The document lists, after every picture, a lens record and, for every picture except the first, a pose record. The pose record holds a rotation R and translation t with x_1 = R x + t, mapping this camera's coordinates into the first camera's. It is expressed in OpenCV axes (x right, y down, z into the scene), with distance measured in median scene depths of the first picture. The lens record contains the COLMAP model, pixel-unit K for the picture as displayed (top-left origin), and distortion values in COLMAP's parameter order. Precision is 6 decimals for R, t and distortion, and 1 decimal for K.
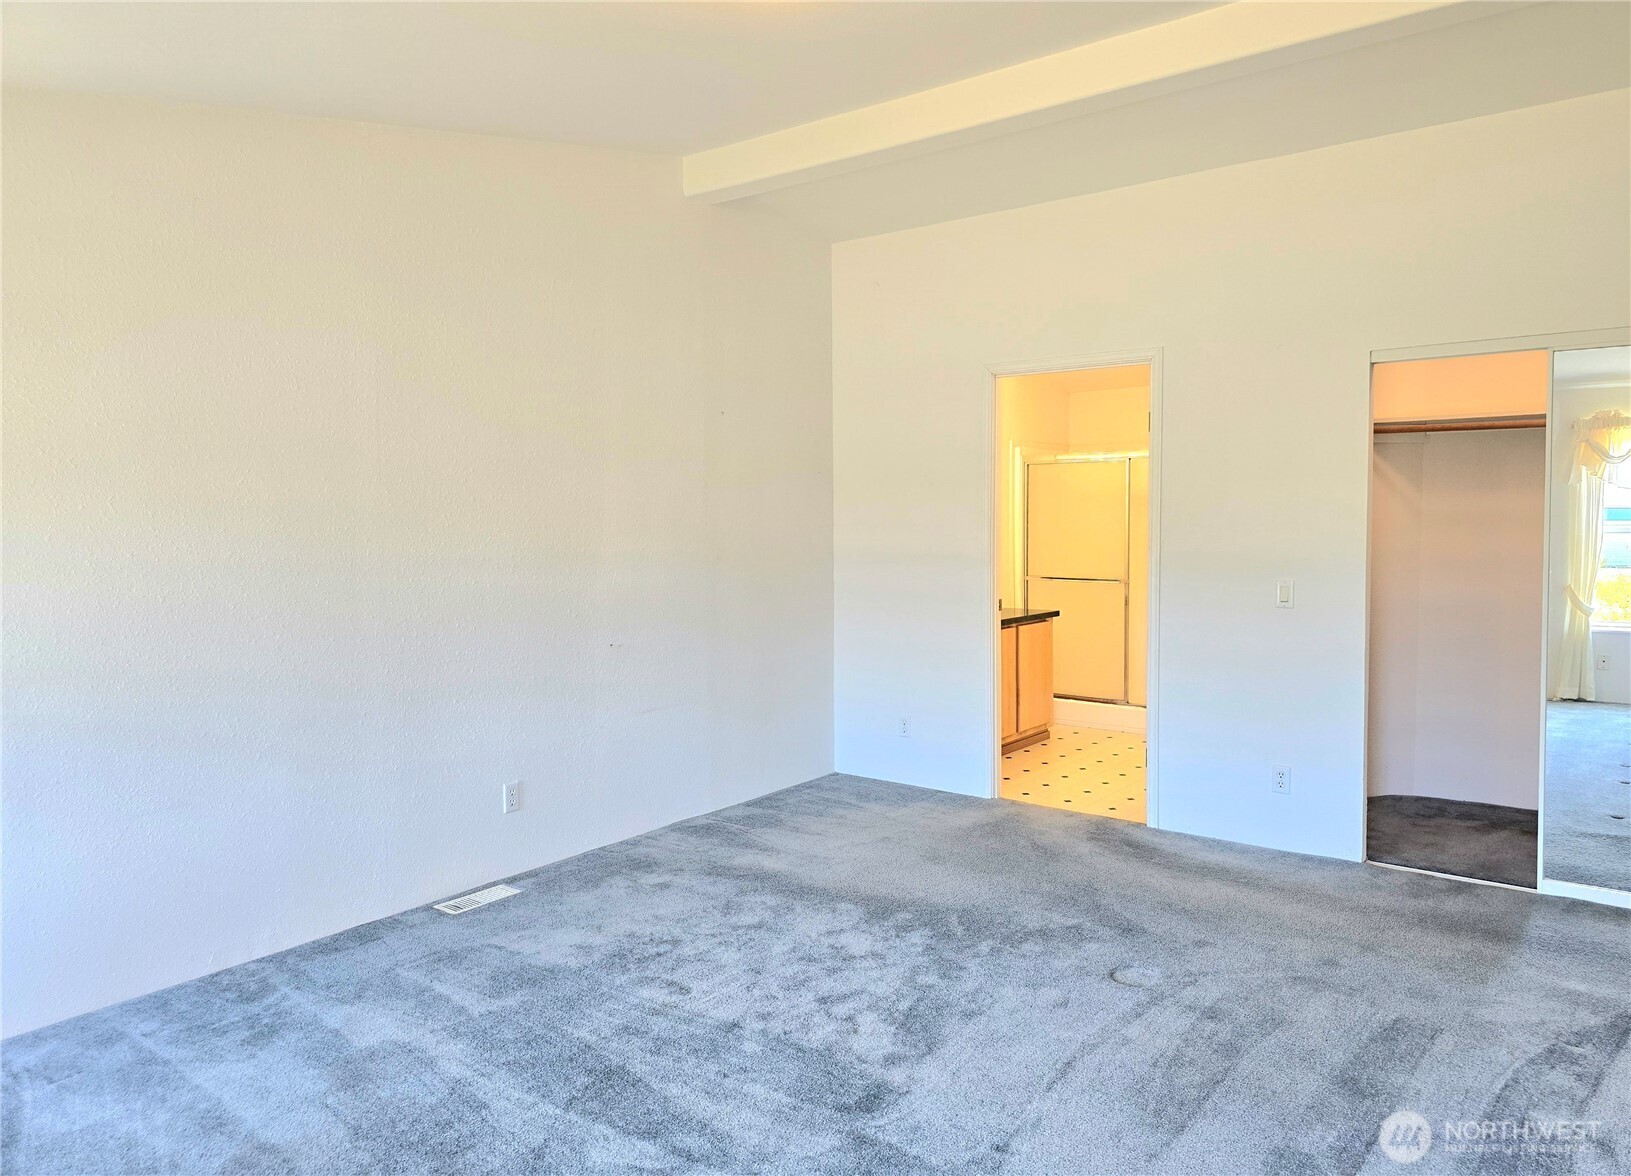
lens RADIAL K [[1094.4, 0, 815.9], [0, 1094.4, 562.4], [0, 0, 1]] dist [0.033998, -0.000012]
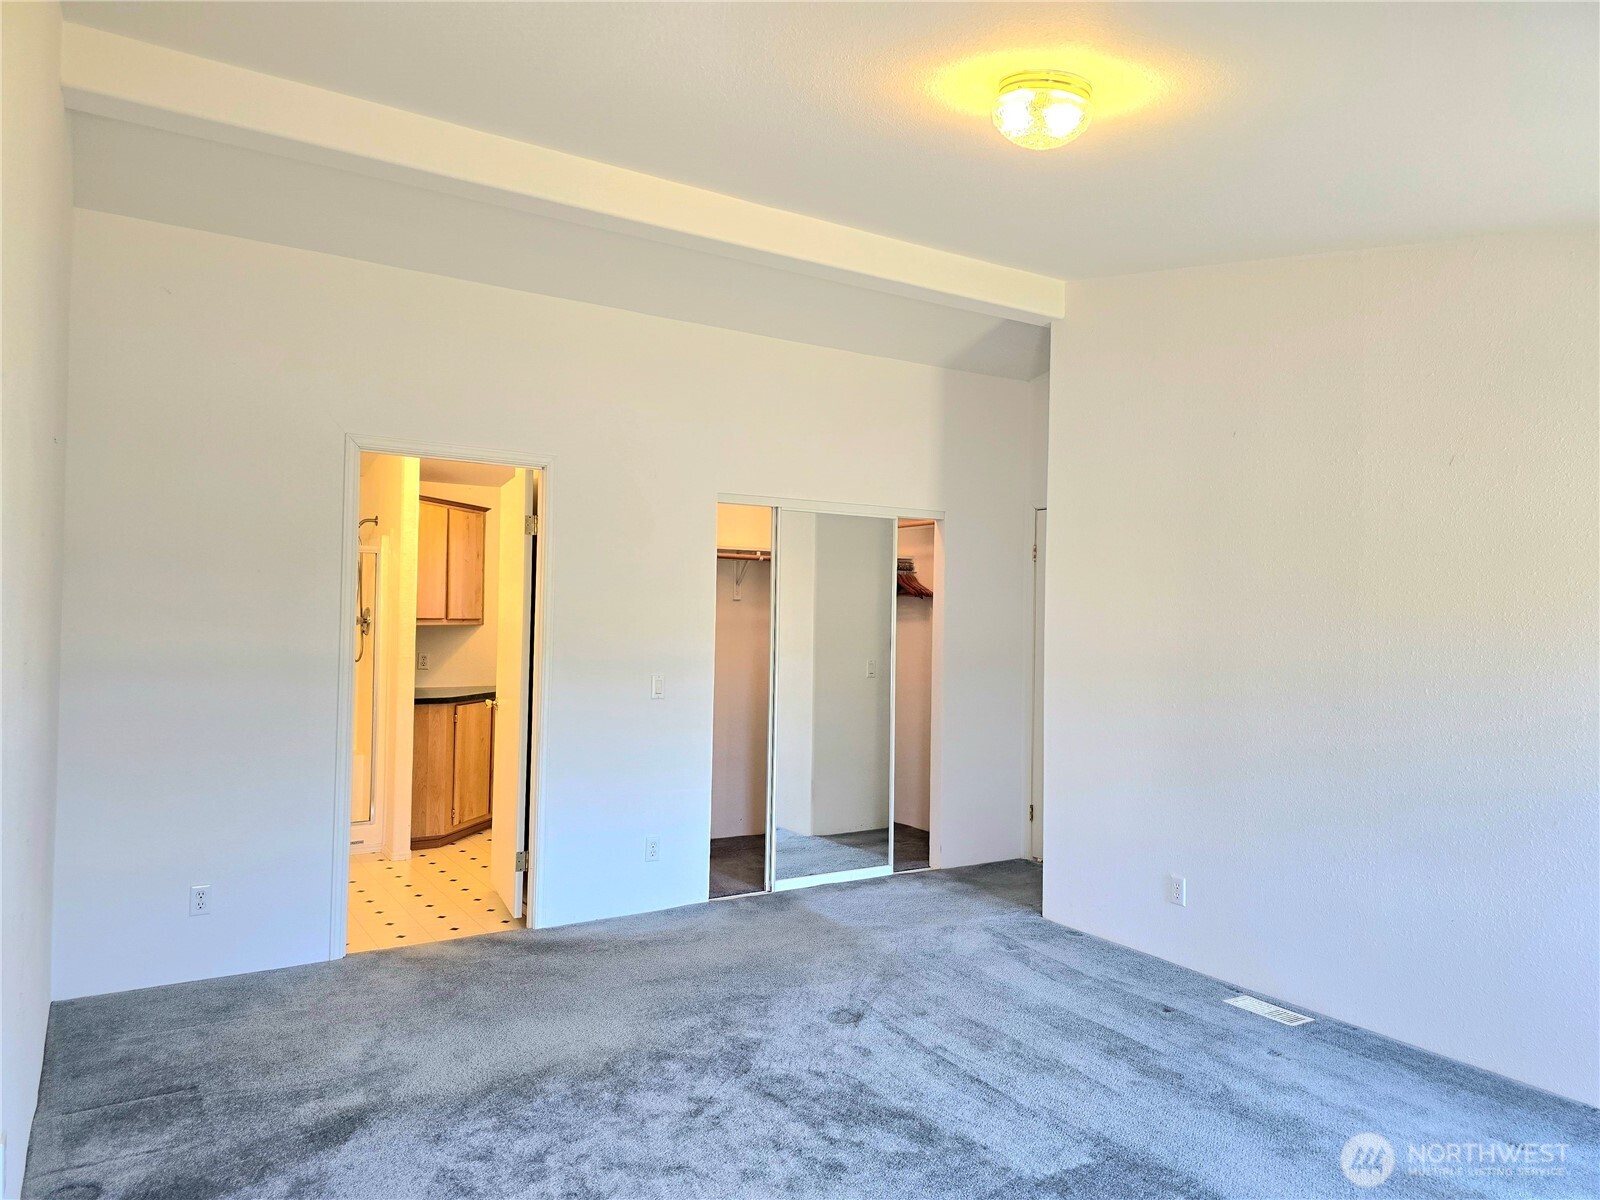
lens RADIAL K [[1088.5, 0, 808.8], [0, 1088.5, 595.6], [0, 0, 1]] dist [0.070008, -0.066652]
pose [[0.334932, 0.032755, 0.941673, -0.632559], [0.018265, 0.998982, -0.041244, -0.017990], [-0.942065, 0.031013, 0.333993, 0.475230]]
